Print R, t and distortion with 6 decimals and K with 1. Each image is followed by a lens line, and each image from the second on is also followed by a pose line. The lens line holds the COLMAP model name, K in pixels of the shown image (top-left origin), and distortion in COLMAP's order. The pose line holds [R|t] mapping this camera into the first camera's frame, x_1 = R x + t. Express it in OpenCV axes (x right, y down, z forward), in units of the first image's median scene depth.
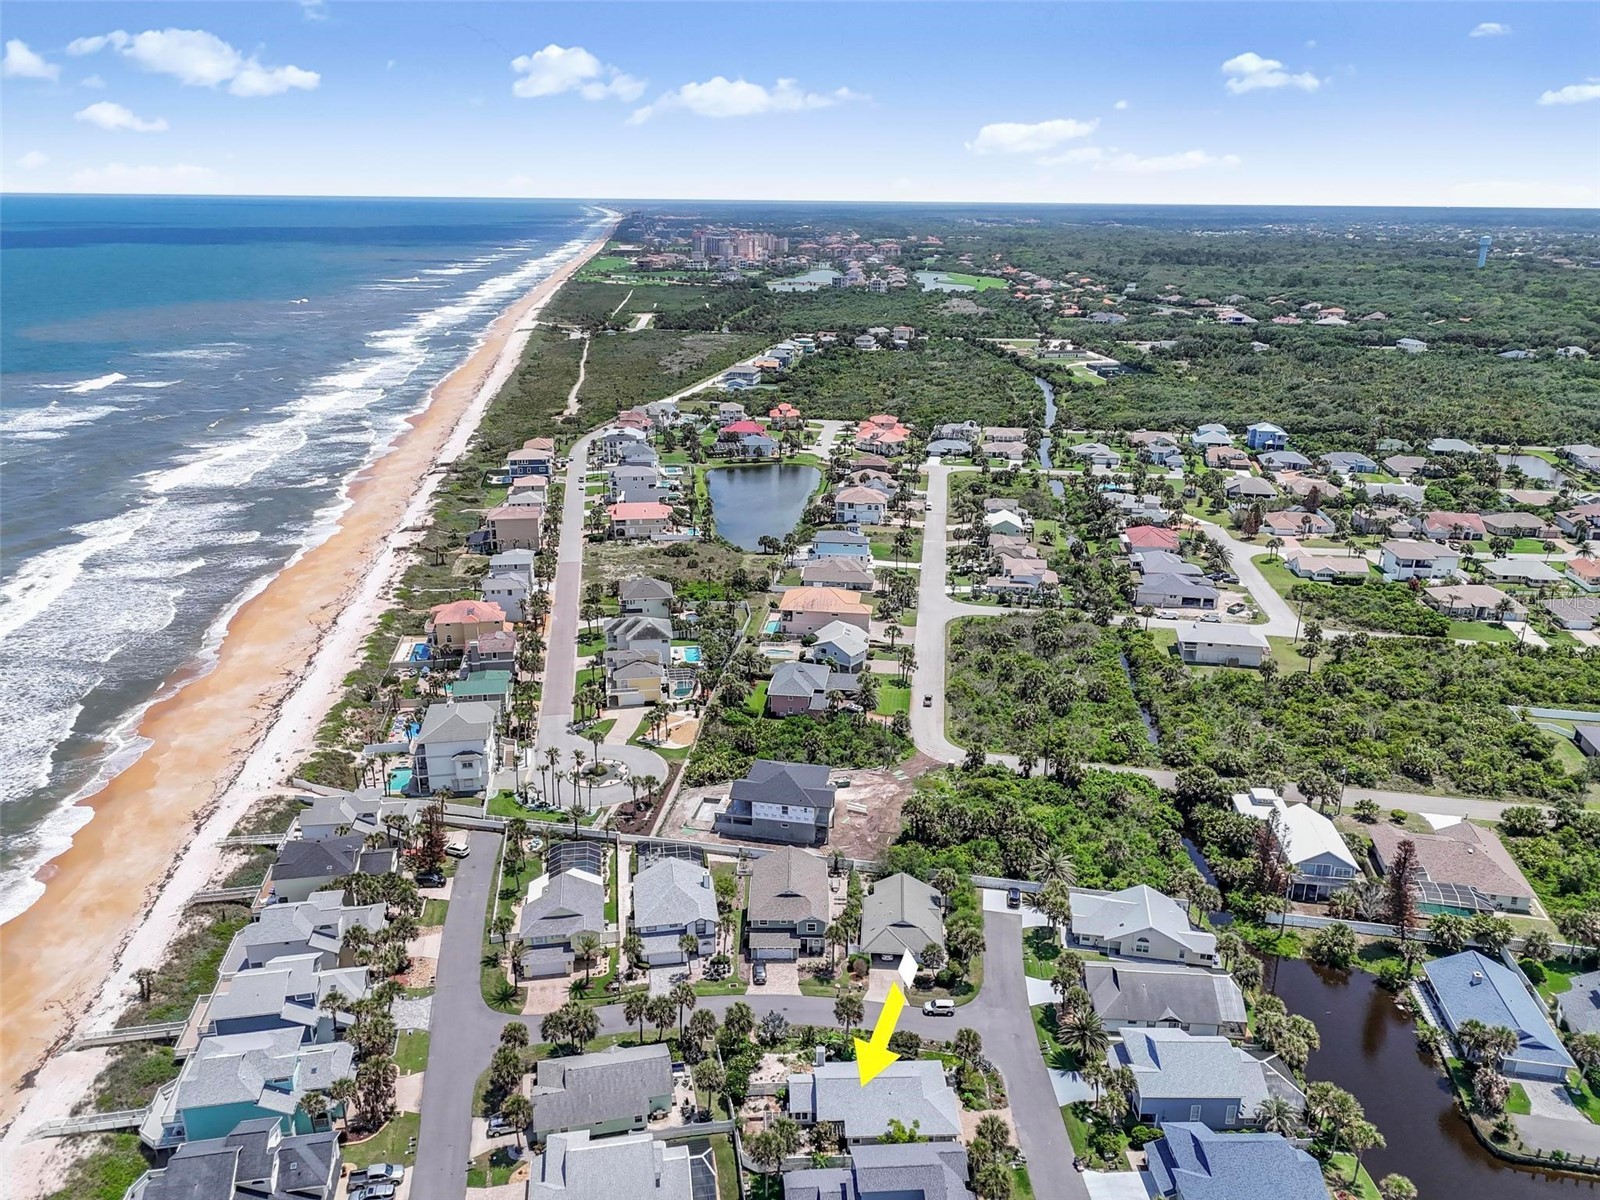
lens RADIAL K [[1170.0, 0, 798.6], [0, 1170.0, 605.3], [0, 0, 1]] dist [0.076457, -0.069061]
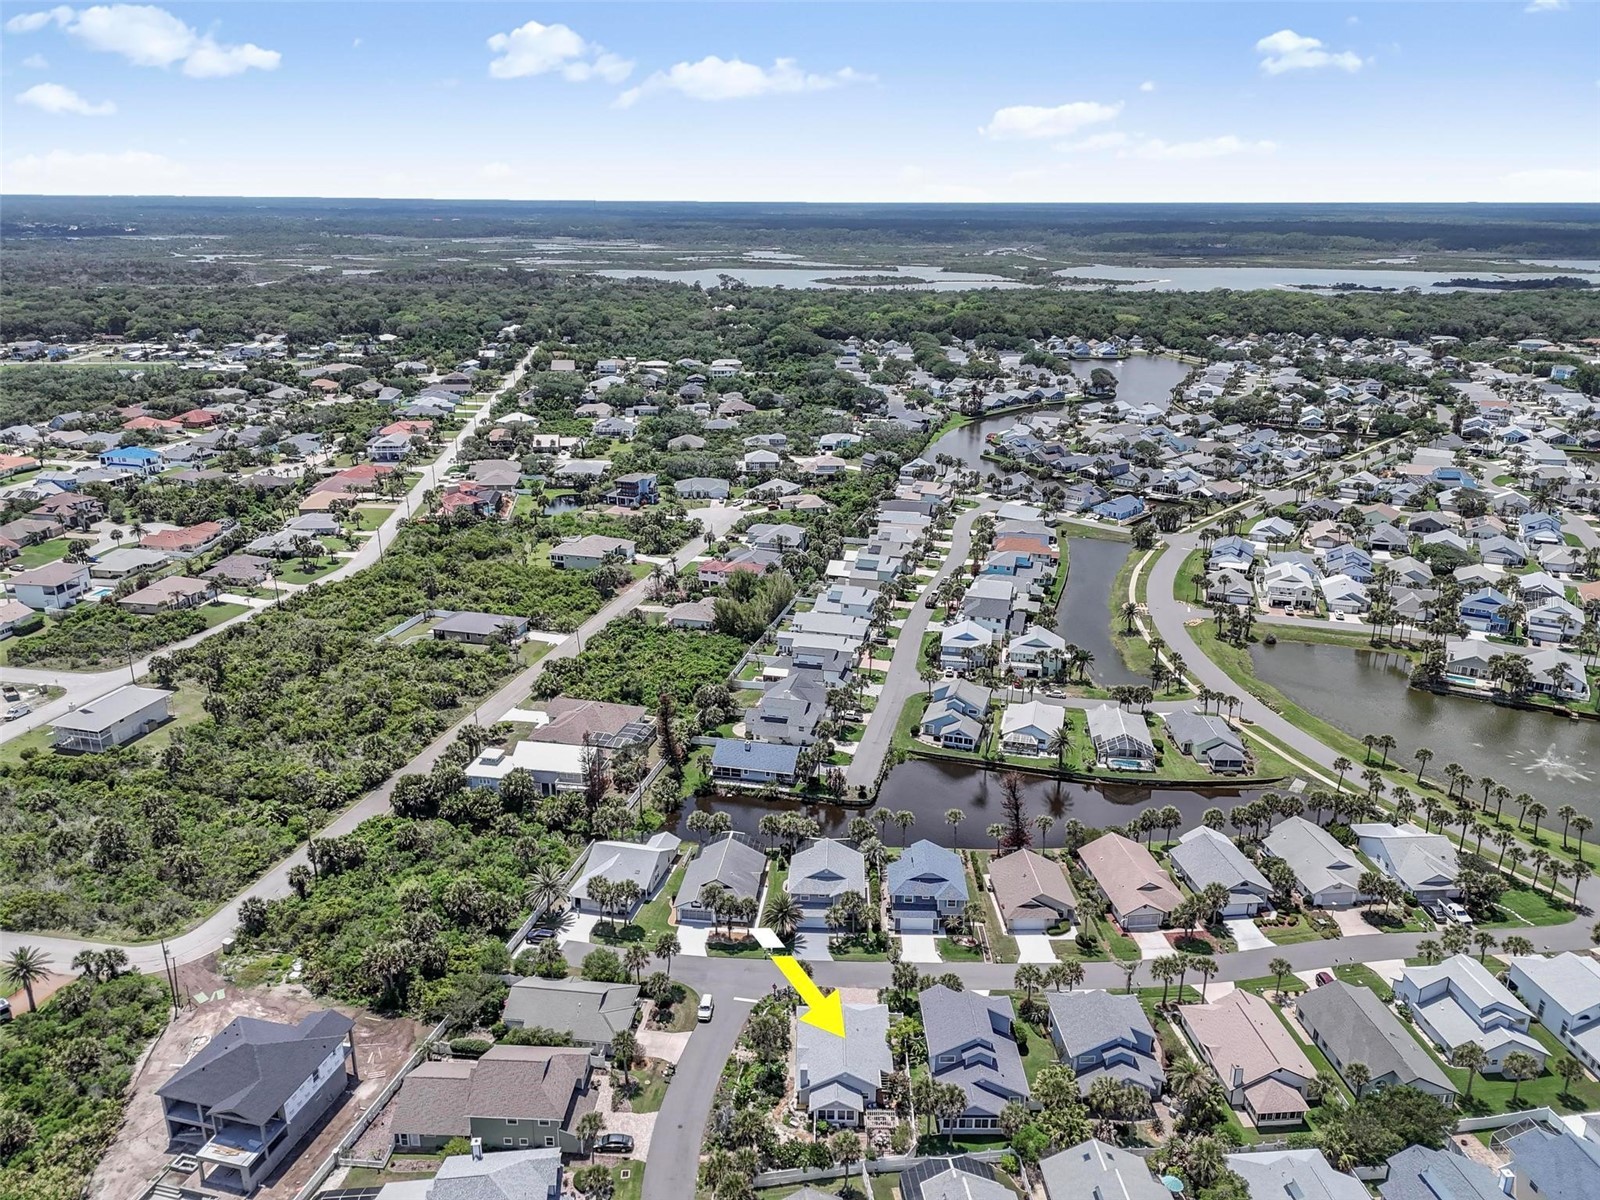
lens RADIAL K [[1174.3, 0, 799.2], [0, 1174.3, 599.5], [0, 0, 1]] dist [0.080436, -0.074474]
pose [[0.056167, -0.327124, 0.943311, -0.538906], [0.322120, 0.900216, 0.293000, -0.184342], [-0.945031, 0.287403, 0.155936, 0.497775]]
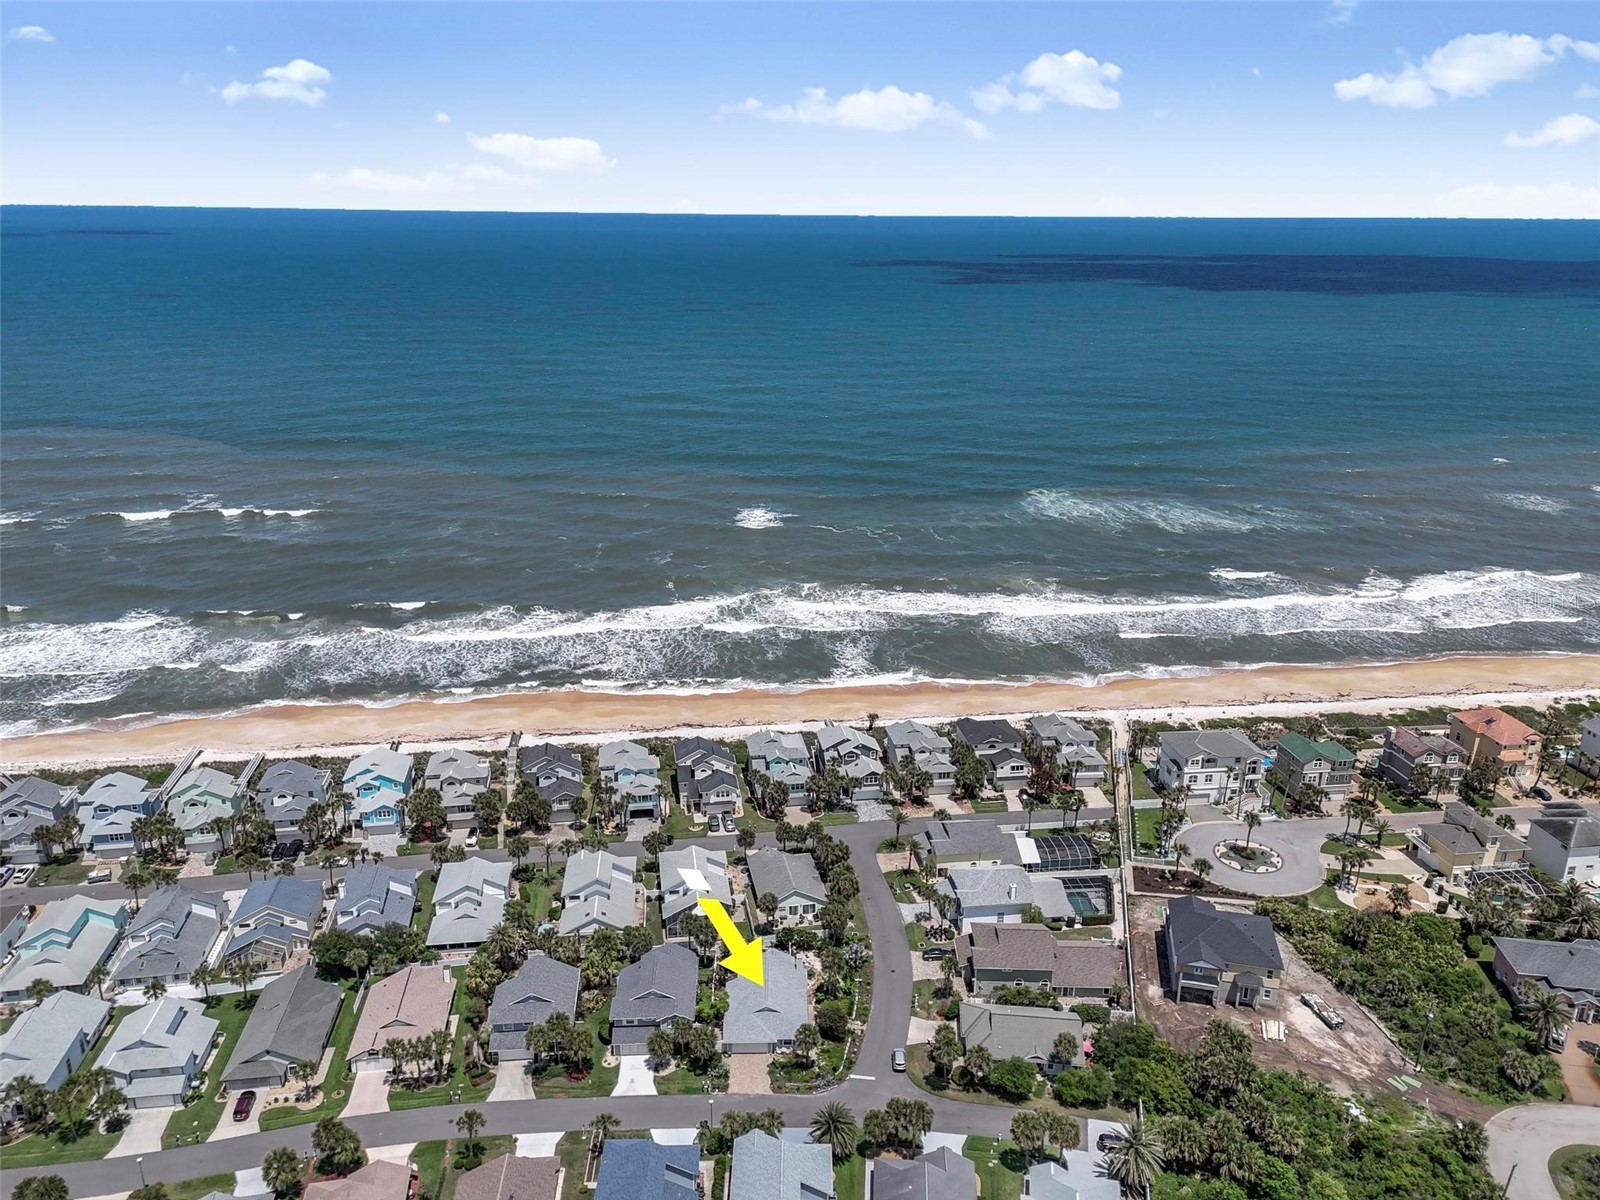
lens RADIAL K [[1163.7, 0, 795.7], [0, 1163.7, 607.5], [0, 0, 1]] dist [0.101775, -0.122474]
pose [[-0.019521, 0.317243, -0.948143, 0.731453], [-0.334200, 0.891706, 0.305240, -0.224130], [0.942300, 0.322828, 0.088615, 0.519039]]
